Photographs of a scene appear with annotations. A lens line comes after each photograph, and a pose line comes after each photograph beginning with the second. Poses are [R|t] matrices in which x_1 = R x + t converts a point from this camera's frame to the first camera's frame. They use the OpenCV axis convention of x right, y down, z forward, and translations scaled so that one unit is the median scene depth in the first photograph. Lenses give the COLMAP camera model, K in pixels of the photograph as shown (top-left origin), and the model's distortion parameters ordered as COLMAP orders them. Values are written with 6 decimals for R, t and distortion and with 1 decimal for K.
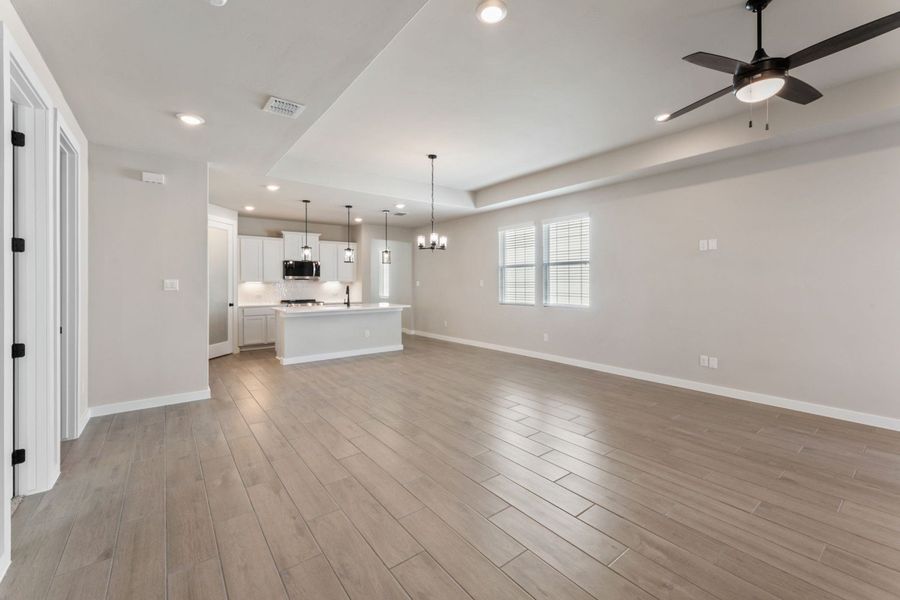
lens RADIAL K [[372.0, 0, 451.7], [0, 372.0, 281.4], [0, 0, 1]] dist [0.003183, 0.000163]
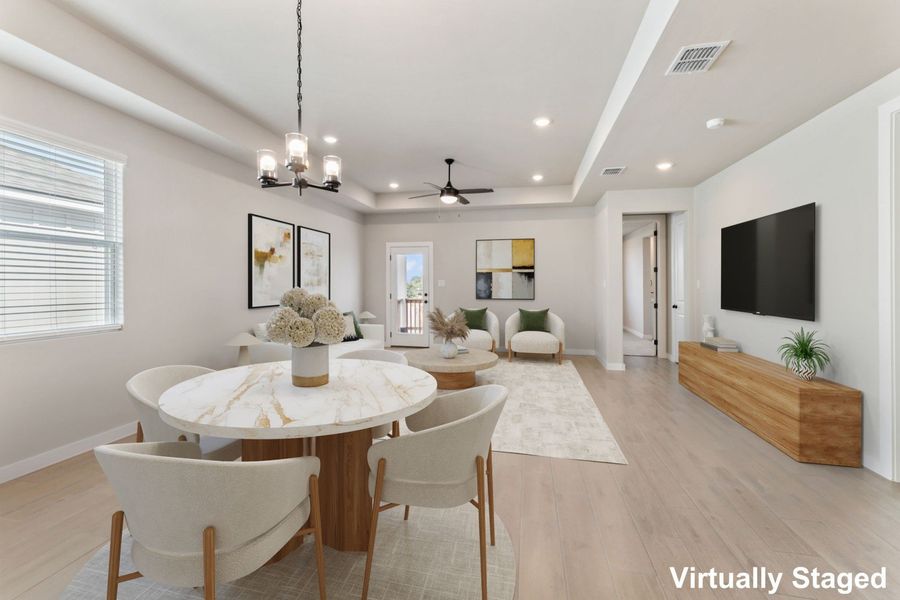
lens RADIAL K [[375.2, 0, 453.8], [0, 375.2, 280.5], [0, 0, 1]] dist [0.001346, -0.000179]
pose [[-0.649166, 0.010293, 0.760578, -0.305974], [0.000351, 0.999912, -0.013233, 0.005279], [-0.760647, -0.008323, -0.649112, 0.792034]]
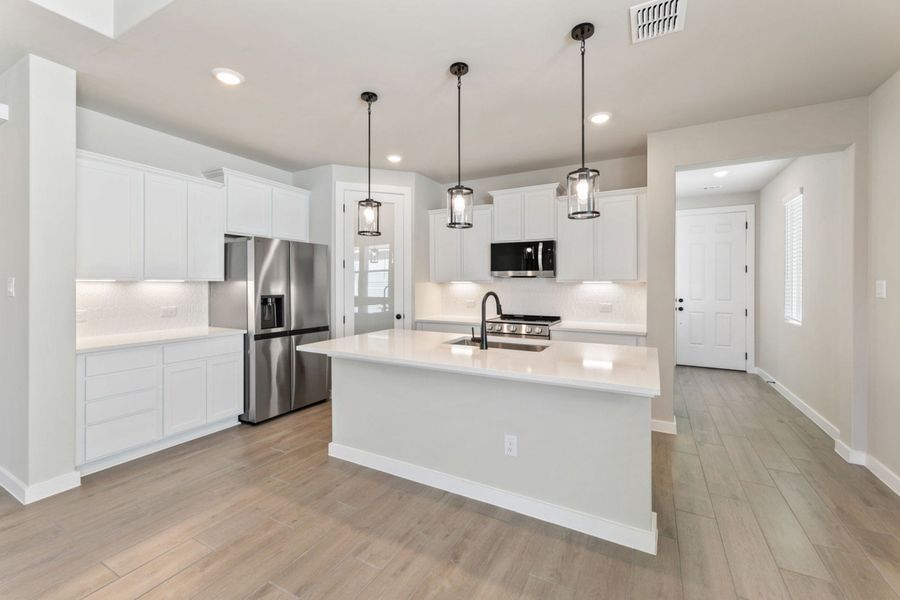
lens RADIAL K [[369.4, 0, 451.8], [0, 369.4, 286.4], [0, 0, 1]] dist [0.000718, 0.000081]
pose [[0.400660, 0.010974, -0.916161, 0.039720], [0.001021, 0.999922, 0.012424, 0.001300], [0.916226, -0.005913, 0.400618, 0.825873]]
